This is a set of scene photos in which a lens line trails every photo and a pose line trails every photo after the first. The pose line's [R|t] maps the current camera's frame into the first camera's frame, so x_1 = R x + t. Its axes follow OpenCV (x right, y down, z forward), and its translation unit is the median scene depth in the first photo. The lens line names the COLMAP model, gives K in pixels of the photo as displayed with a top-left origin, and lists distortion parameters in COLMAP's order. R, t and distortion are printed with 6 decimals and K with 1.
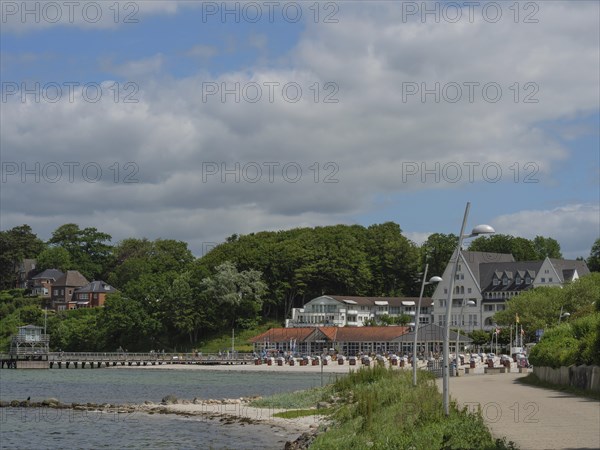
lens RADIAL K [[3729.2, 0, 305.2], [0, 3729.2, 230.3], [0, 0, 1]] dist [1.352850, 0.000000]
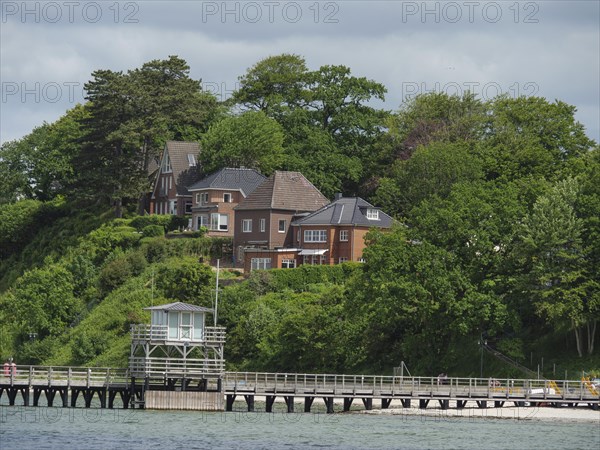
lens RADIAL K [[3729.2, 0, 295.3], [0, 3729.2, 222.0], [0, 0, 1]] dist [1.352850, 0.000000]
pose [[0.999918, 0.011548, 0.005521, -0.063350], [-0.011642, 0.999780, 0.017431, 0.009122], [-0.005318, -0.017494, 0.999833, 0.597610]]
